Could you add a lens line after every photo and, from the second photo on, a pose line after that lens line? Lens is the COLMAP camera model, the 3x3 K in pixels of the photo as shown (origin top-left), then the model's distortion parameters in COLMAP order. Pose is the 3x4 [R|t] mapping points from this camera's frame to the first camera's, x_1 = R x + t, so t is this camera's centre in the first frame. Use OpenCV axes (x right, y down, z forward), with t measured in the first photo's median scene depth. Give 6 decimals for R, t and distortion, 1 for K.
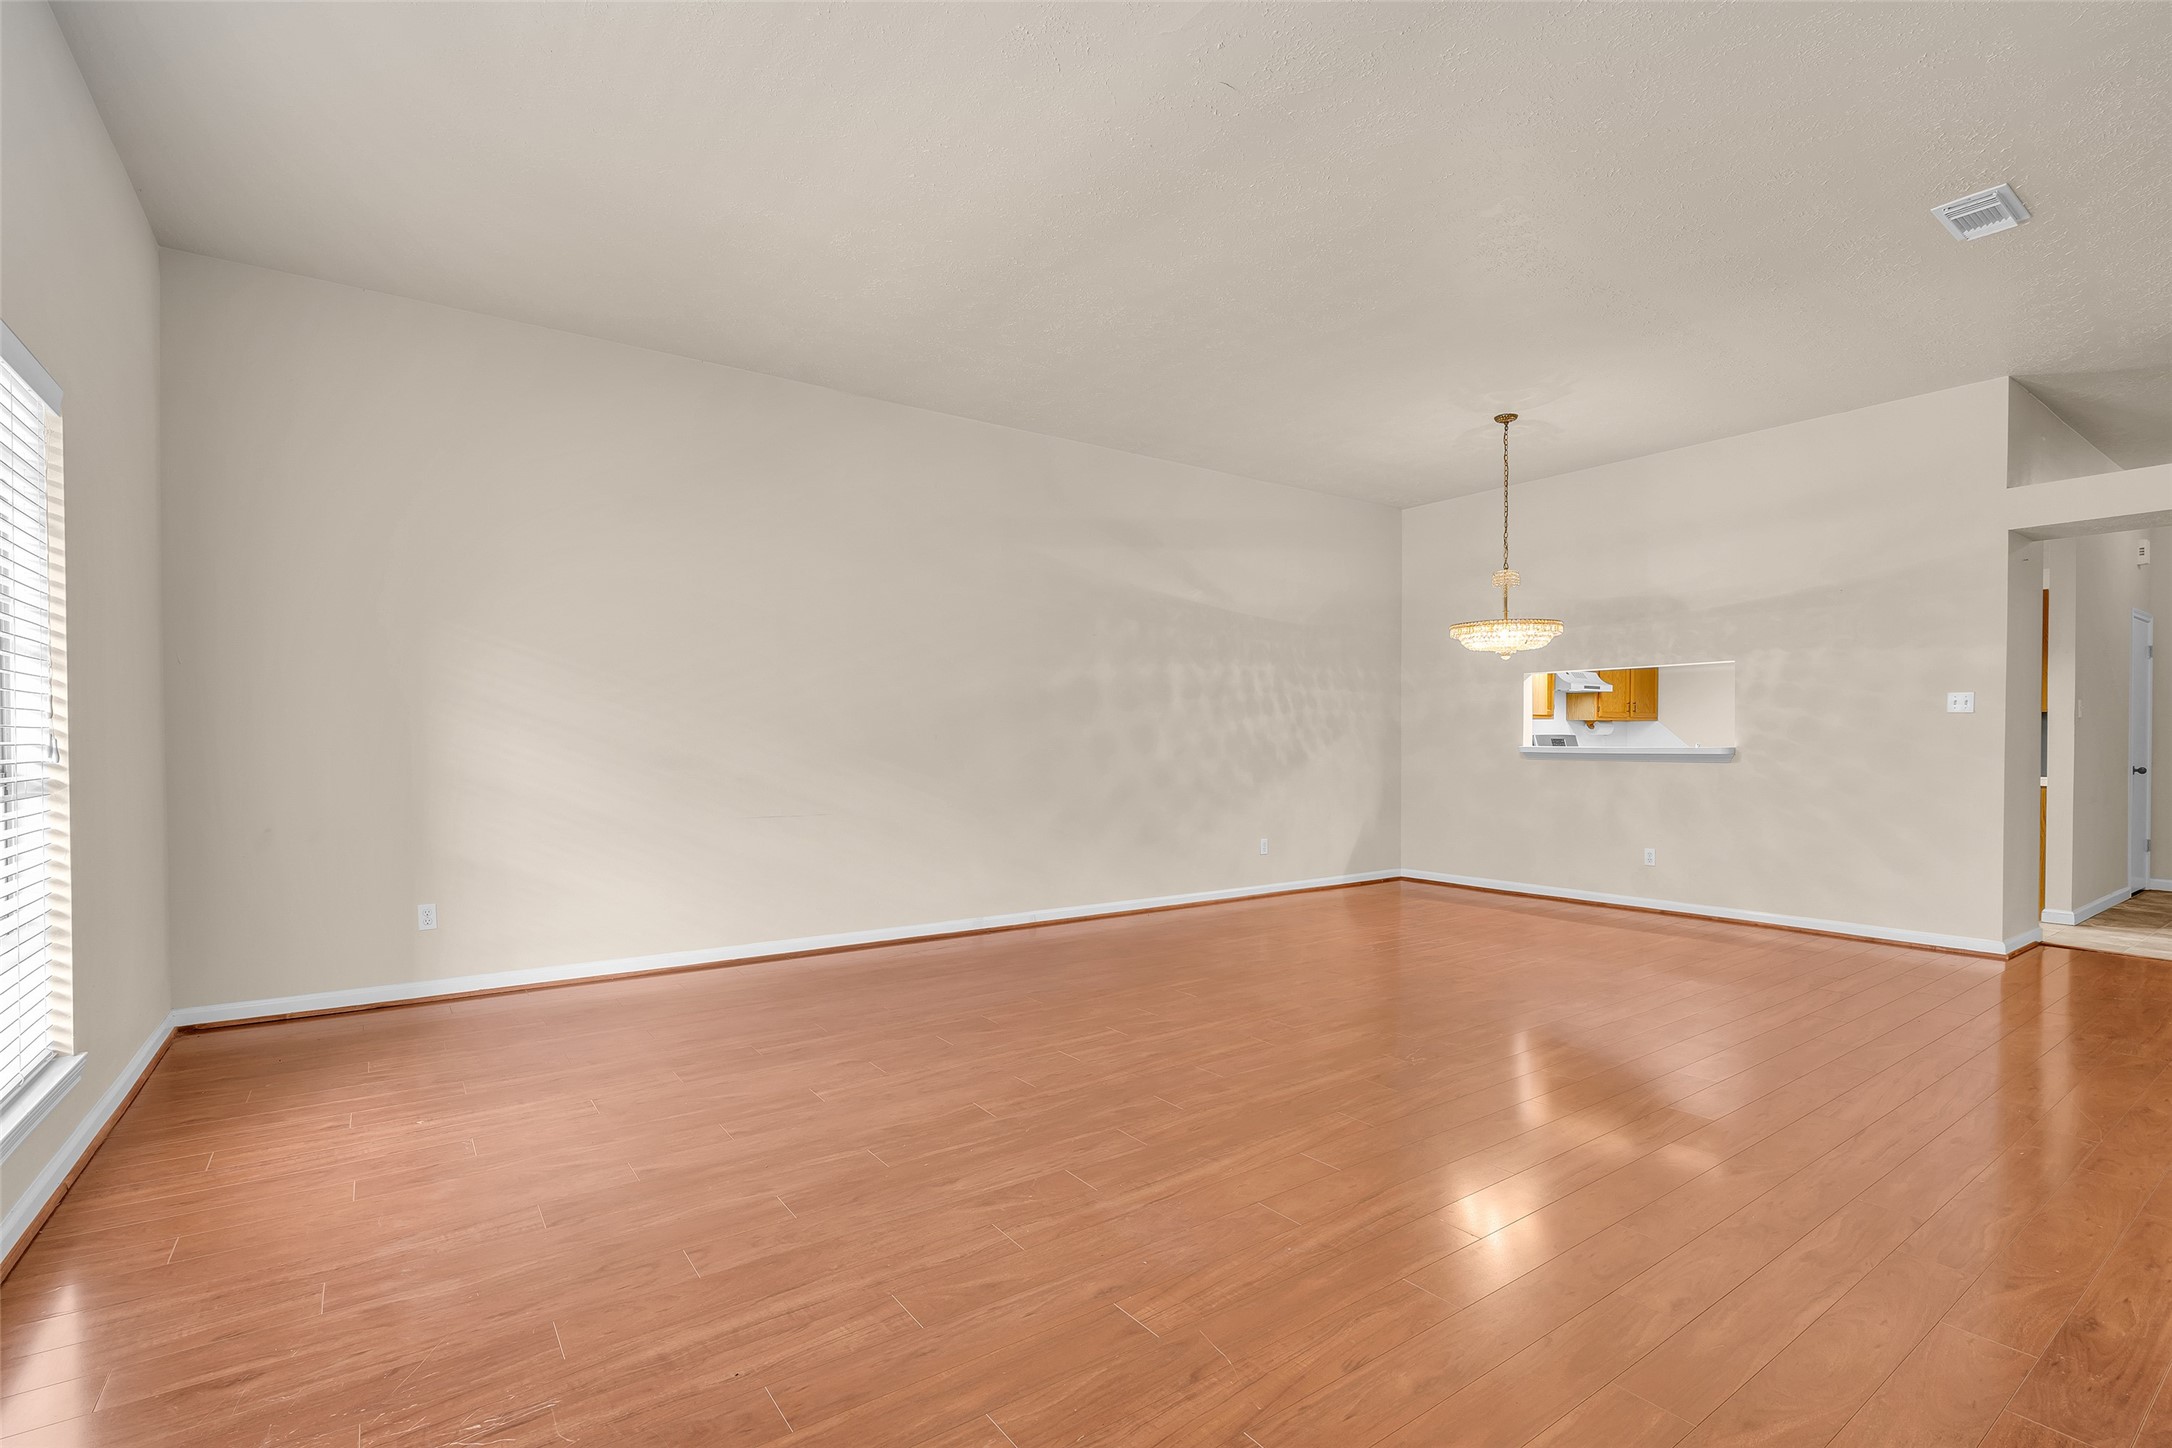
lens RADIAL K [[991.9, 0, 1097.4], [0, 991.9, 756.5], [0, 0, 1]] dist [-0.014224, 0.000016]
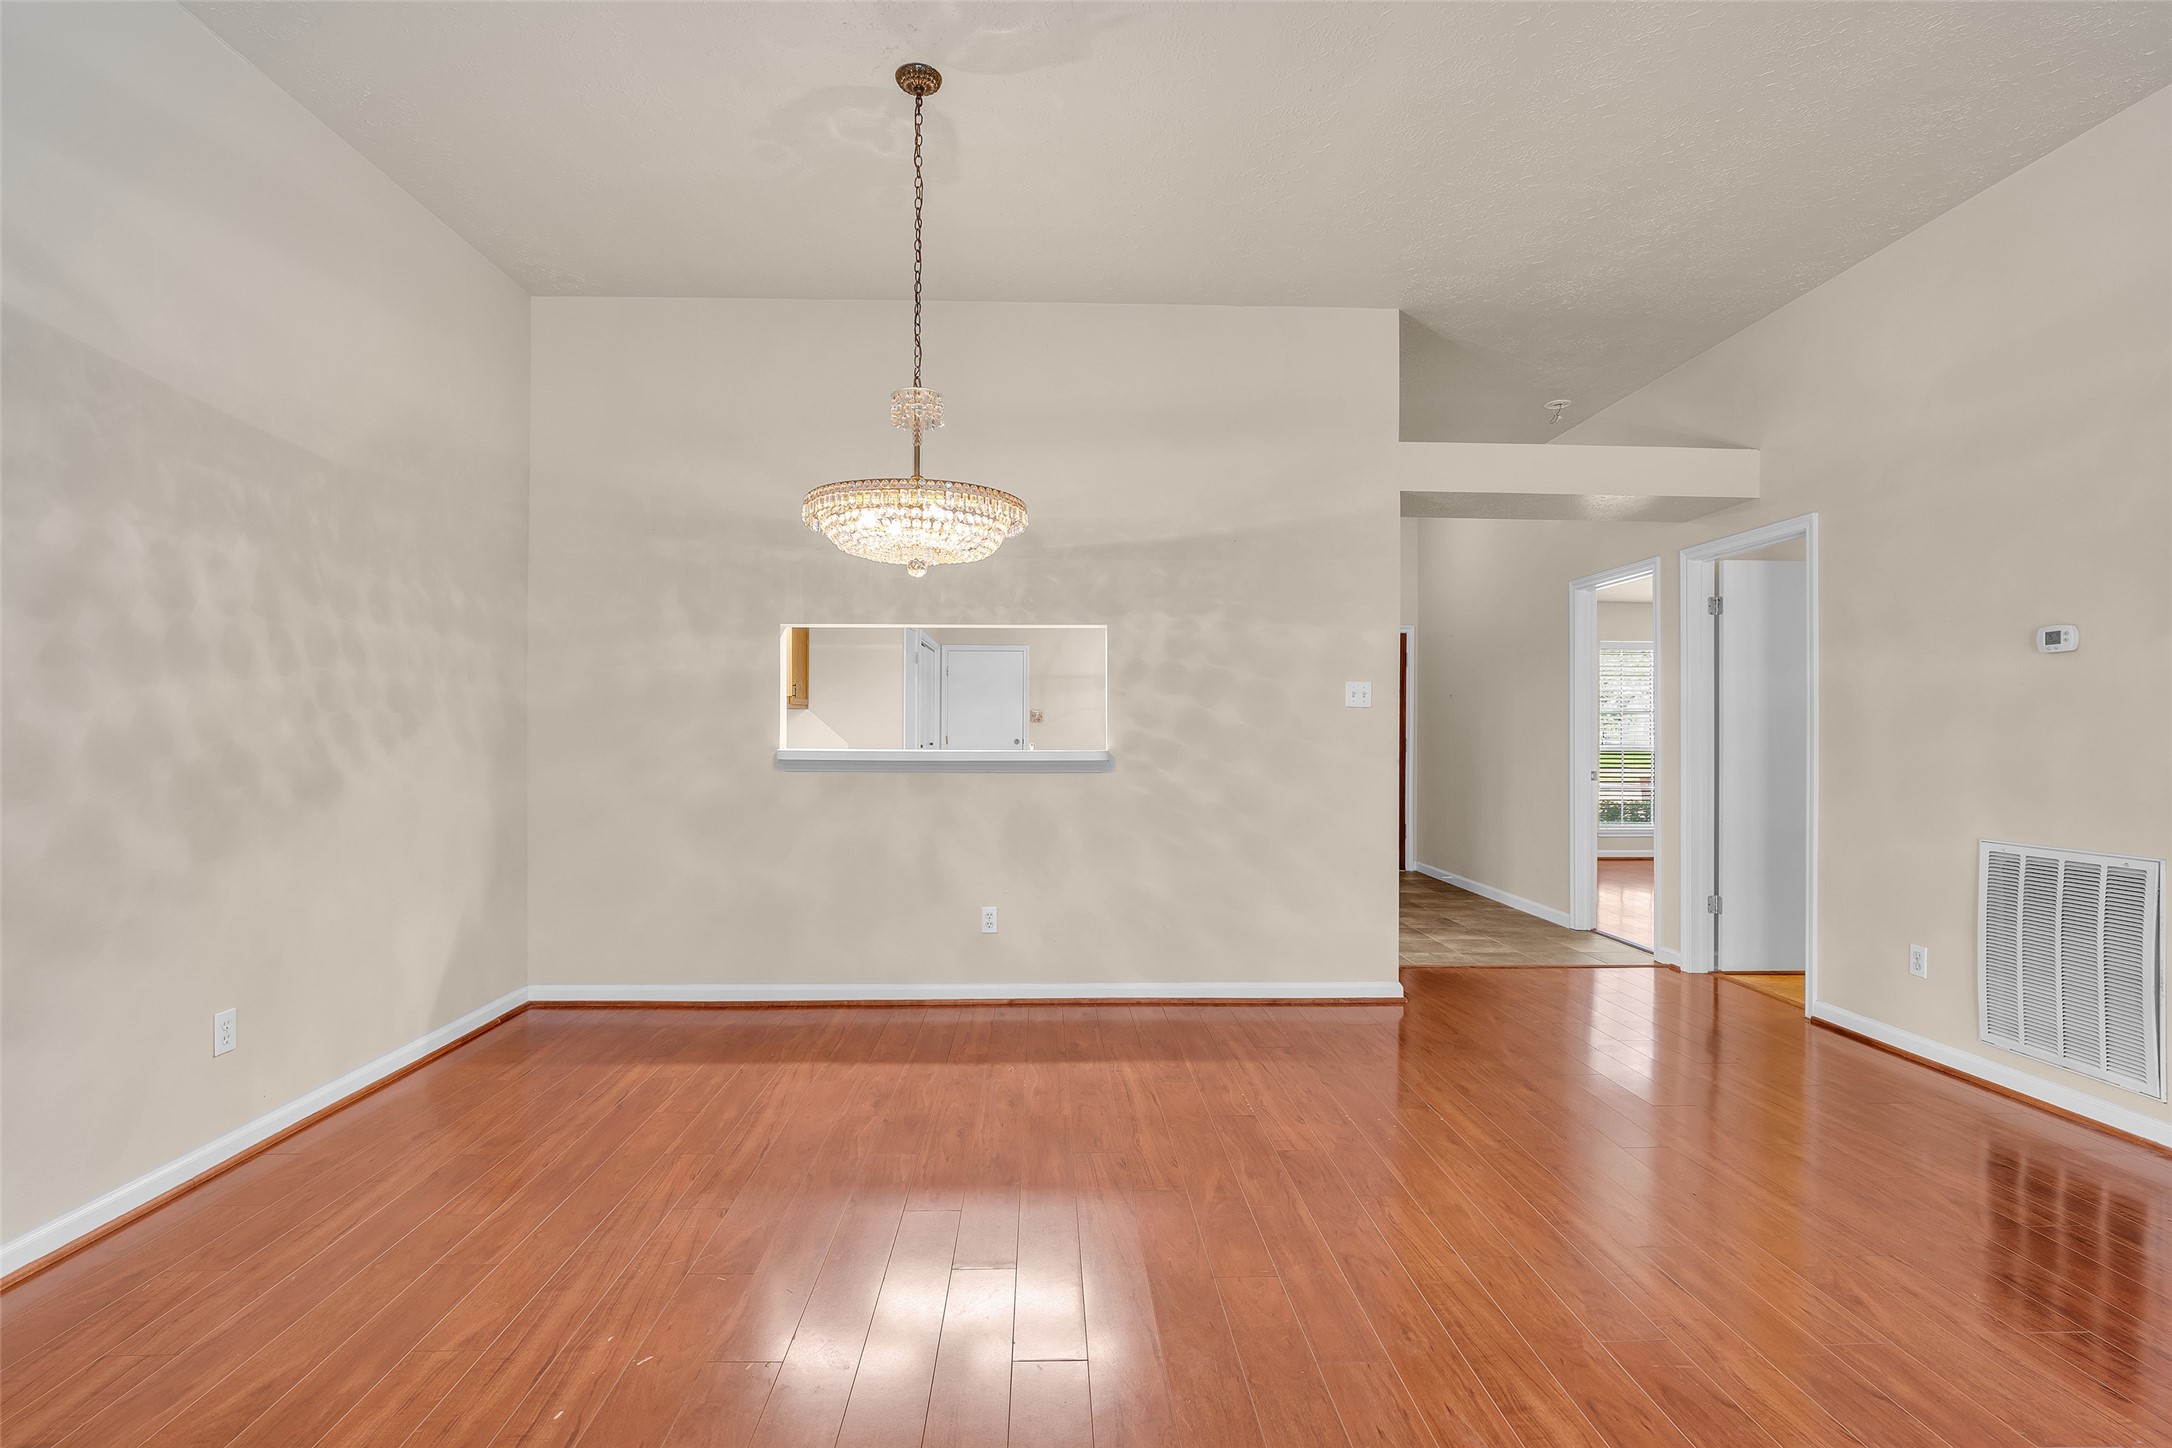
lens RADIAL K [[1002.6, 0, 1074.0], [0, 1002.6, 732.1], [0, 0, 1]] dist [-0.022249, 0.000549]
pose [[0.572002, -0.000448, 0.820252, 0.052420], [0.008471, 0.999950, -0.005361, -0.017488], [-0.820208, 0.010014, 0.571977, 0.580844]]
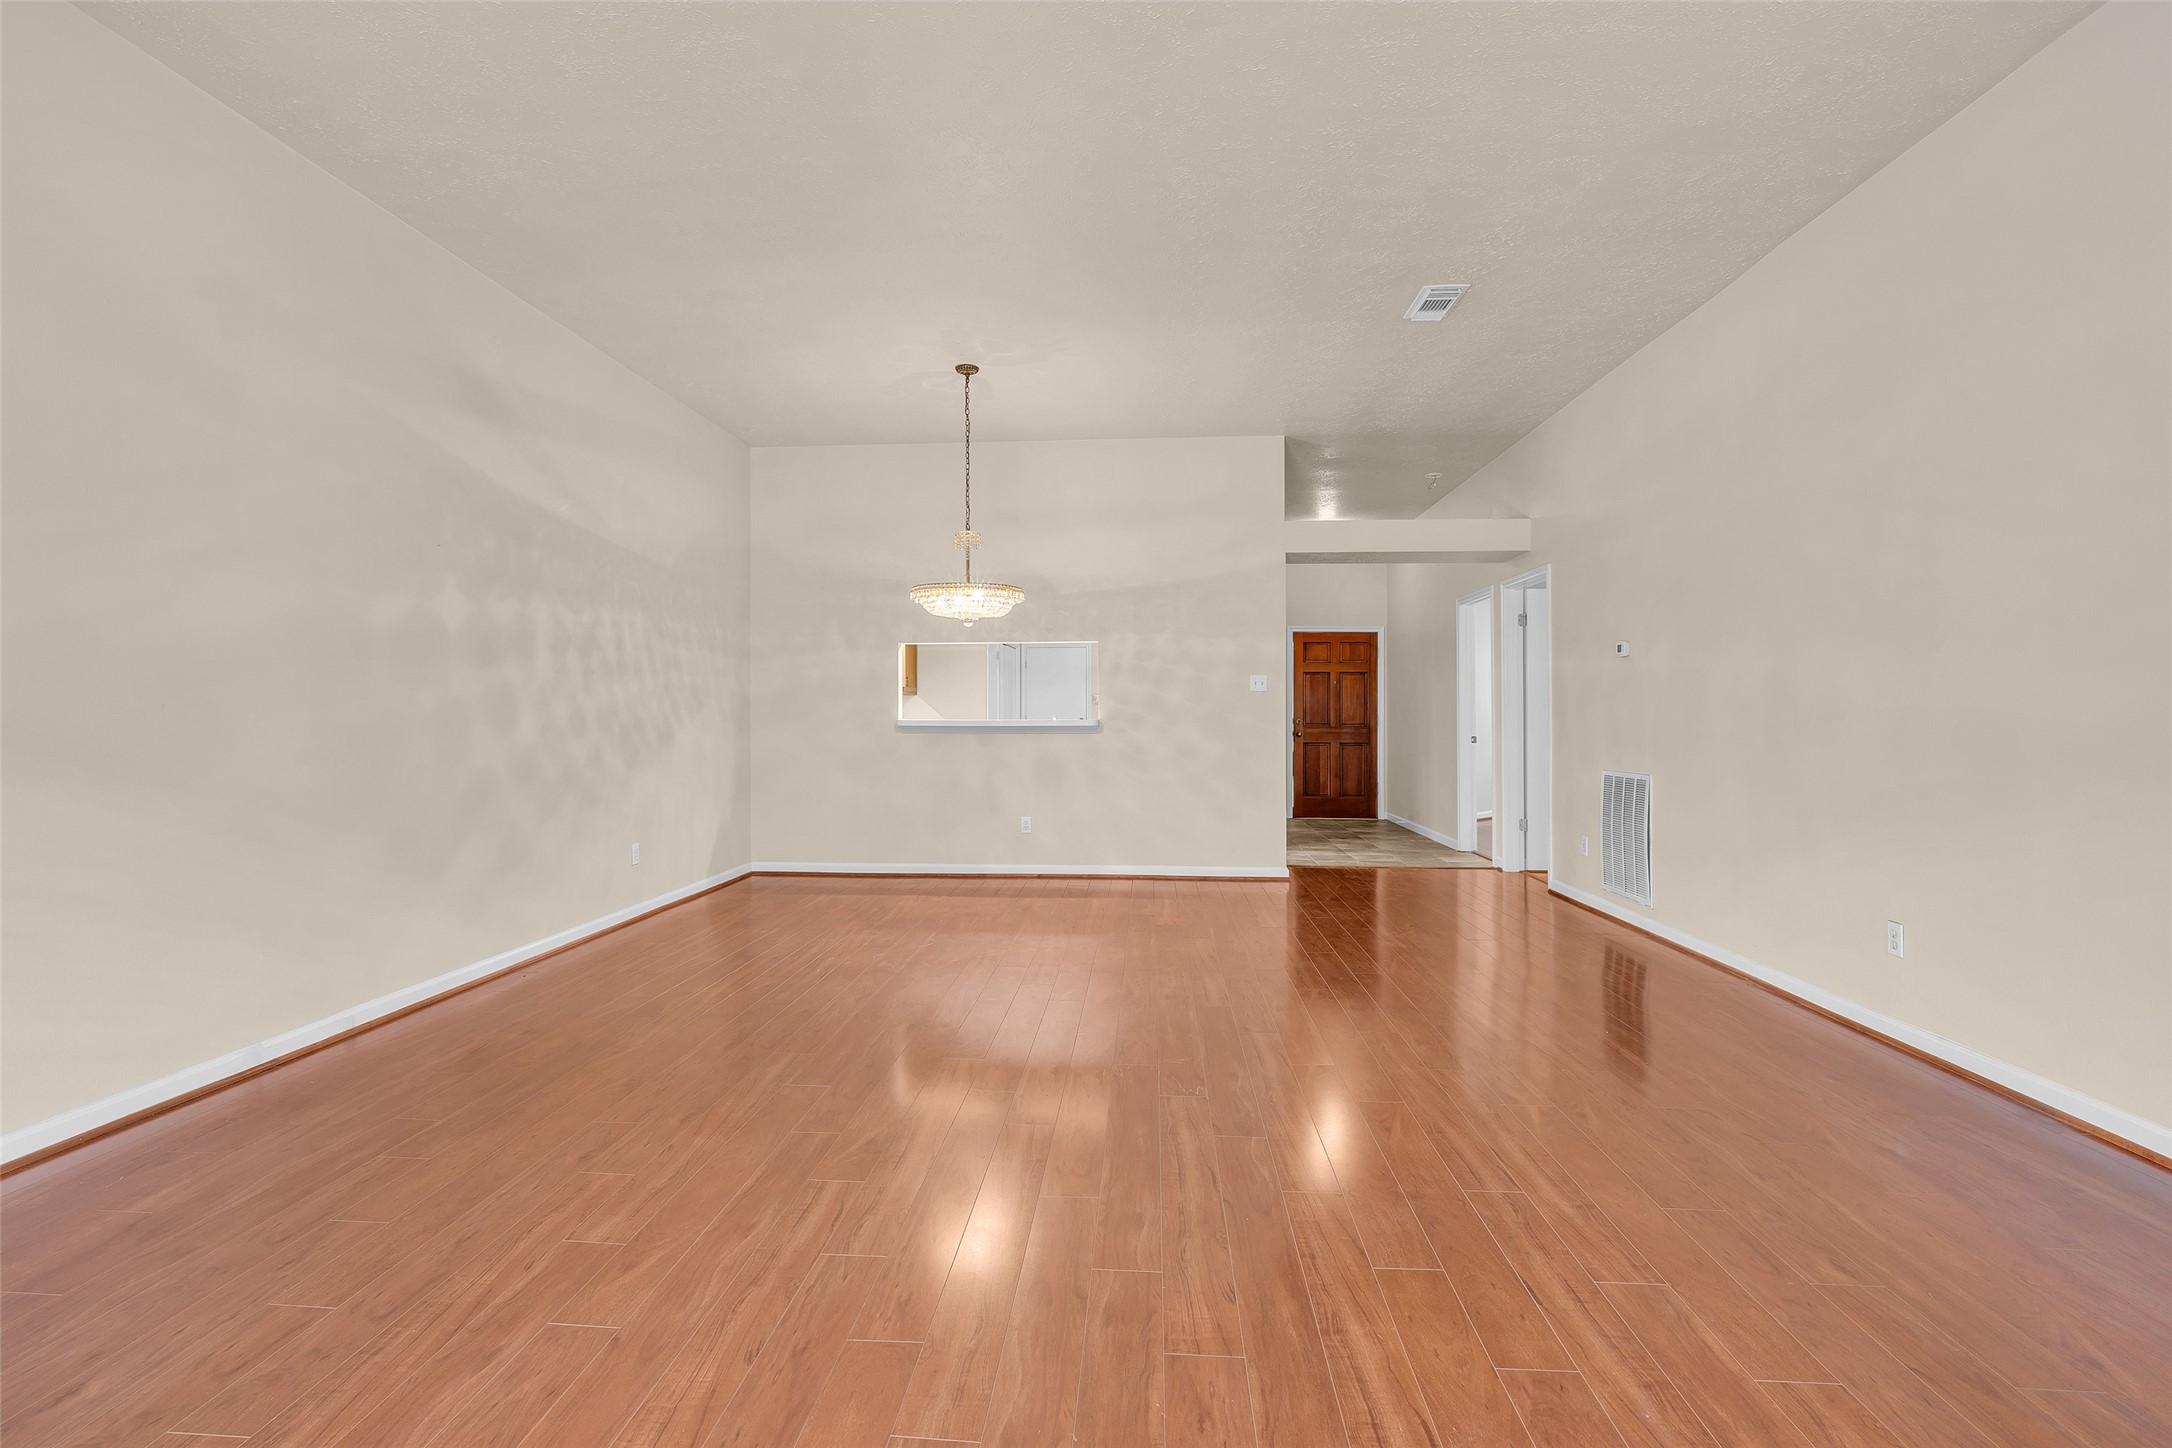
lens RADIAL K [[984.9, 0, 1079.3], [0, 984.9, 741.6], [0, 0, 1]] dist [-0.022144, 0.006542]
pose [[0.648673, -0.022197, 0.760744, -0.199003], [0.012433, 0.999750, 0.018570, -0.005022], [-0.760966, -0.002587, 0.648787, 0.280100]]
